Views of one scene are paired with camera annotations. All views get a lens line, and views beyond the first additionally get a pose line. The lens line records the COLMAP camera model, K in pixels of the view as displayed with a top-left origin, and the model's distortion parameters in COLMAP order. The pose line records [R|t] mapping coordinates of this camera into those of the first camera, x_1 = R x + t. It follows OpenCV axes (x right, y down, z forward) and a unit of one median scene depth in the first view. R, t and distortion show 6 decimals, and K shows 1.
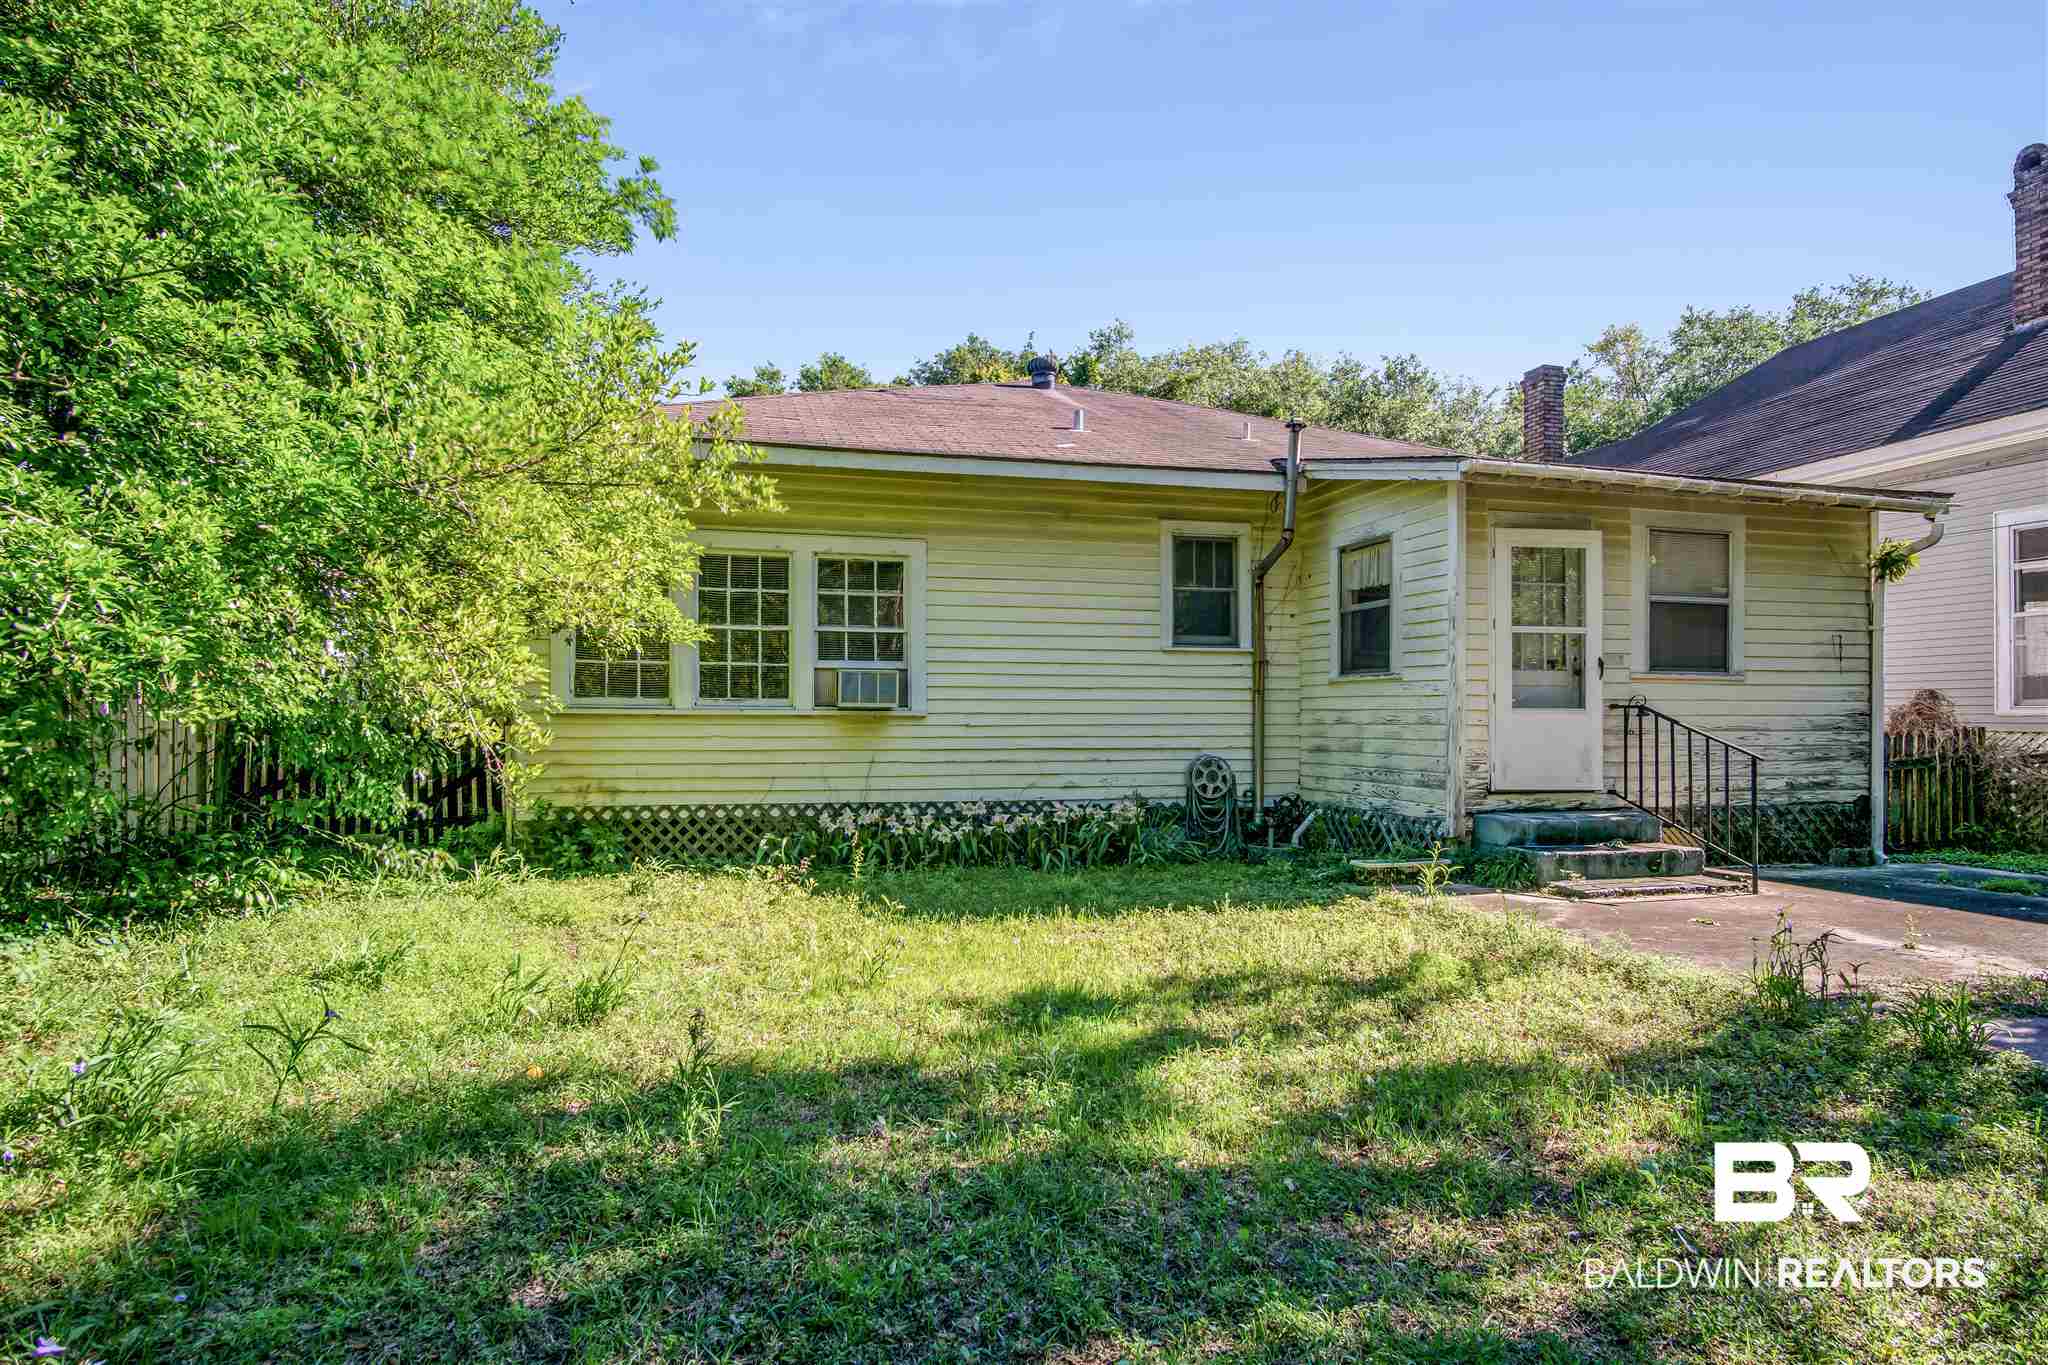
lens RADIAL K [[1128.7, 0, 998.0], [0, 1128.7, 763.8], [0, 0, 1]] dist [-0.026114, 0.000735]
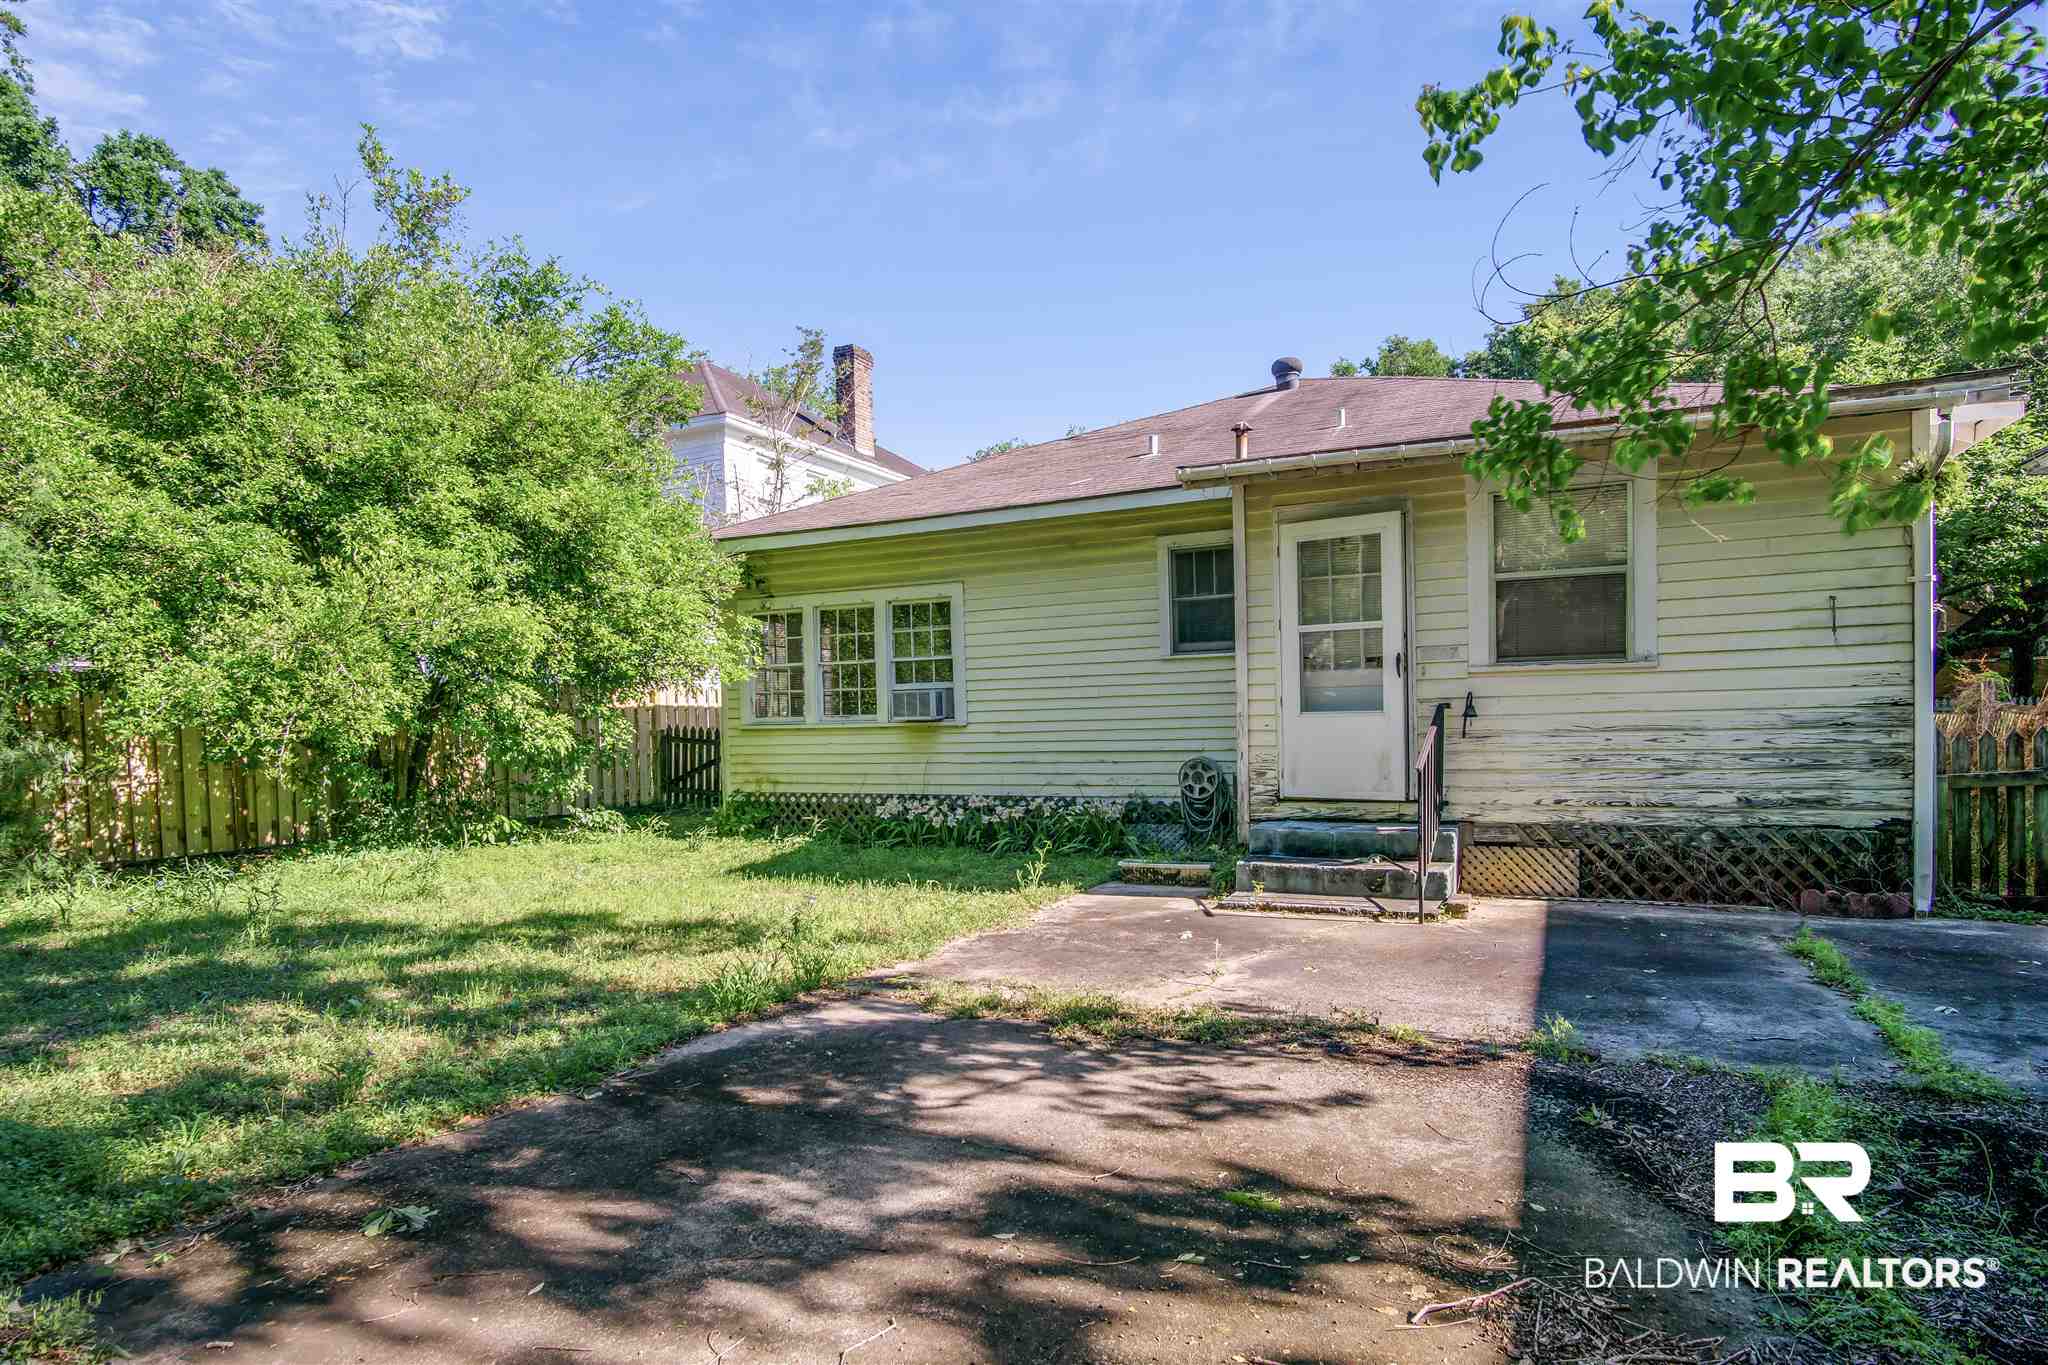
lens RADIAL K [[1128.7, 0, 998.0], [0, 1128.7, 763.8], [0, 0, 1]] dist [-0.026114, 0.000735]
pose [[0.759704, 0.006804, -0.650234, 0.801472], [0.000494, 0.999939, 0.011041, -0.014595], [0.650269, -0.008710, 0.759654, 0.095800]]
